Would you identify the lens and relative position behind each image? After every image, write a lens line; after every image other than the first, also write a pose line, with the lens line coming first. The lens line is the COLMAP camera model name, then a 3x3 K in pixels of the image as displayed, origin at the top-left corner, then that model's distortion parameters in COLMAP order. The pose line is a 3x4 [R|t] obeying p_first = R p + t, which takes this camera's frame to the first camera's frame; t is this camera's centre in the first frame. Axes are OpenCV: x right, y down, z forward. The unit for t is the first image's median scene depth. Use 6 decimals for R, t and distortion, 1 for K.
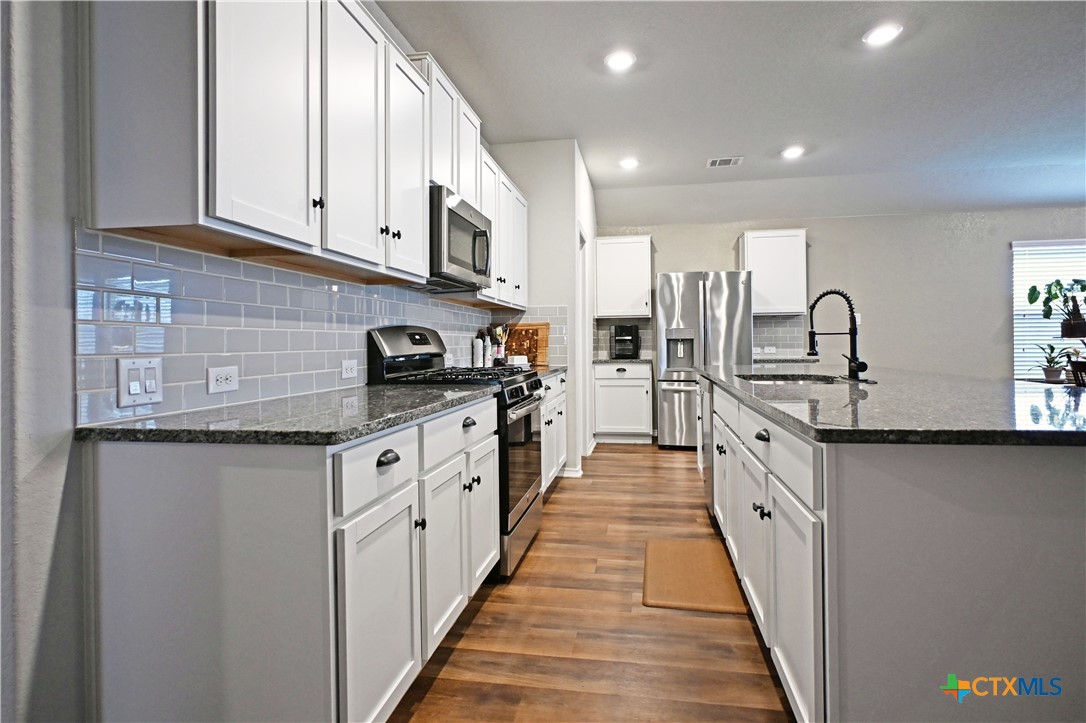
lens RADIAL K [[539.5, 0, 561.8], [0, 539.5, 347.6], [0, 0, 1]] dist [-0.007241, -0.000617]
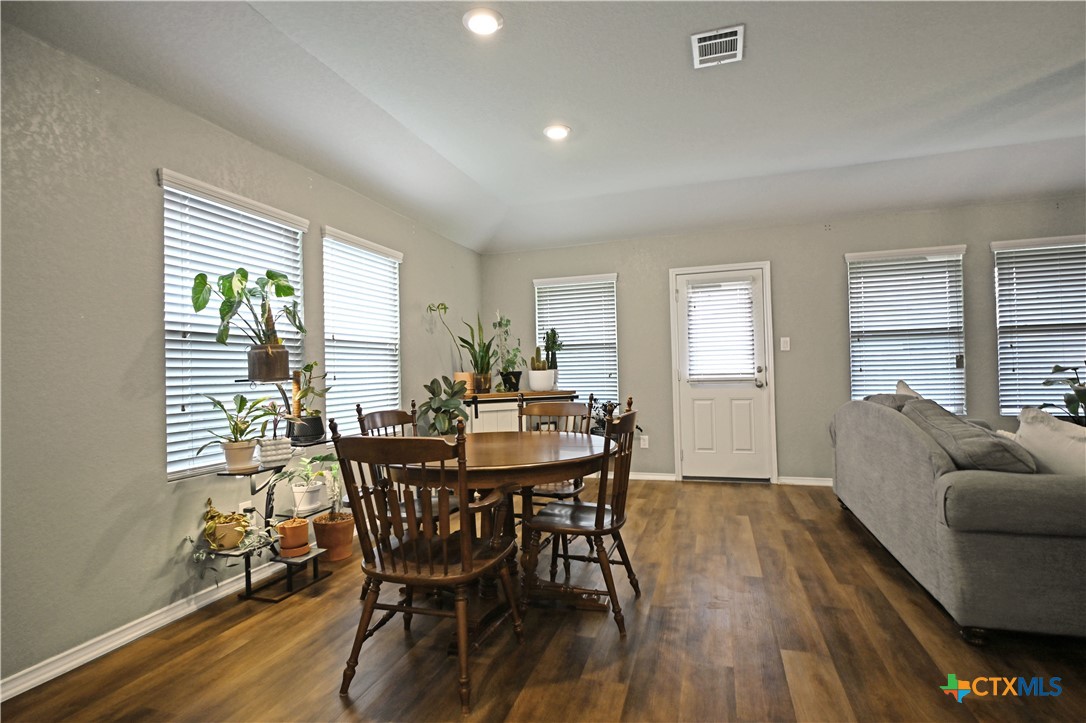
lens RADIAL K [[539.5, 0, 539.3], [0, 539.5, 365.5], [0, 0, 1]] dist [-0.007241, -0.000617]
pose [[0.149938, 0.013995, 0.988596, 0.452335], [0.032304, 0.999297, -0.019046, -0.014124], [-0.988167, 0.034791, 0.149381, 0.636033]]
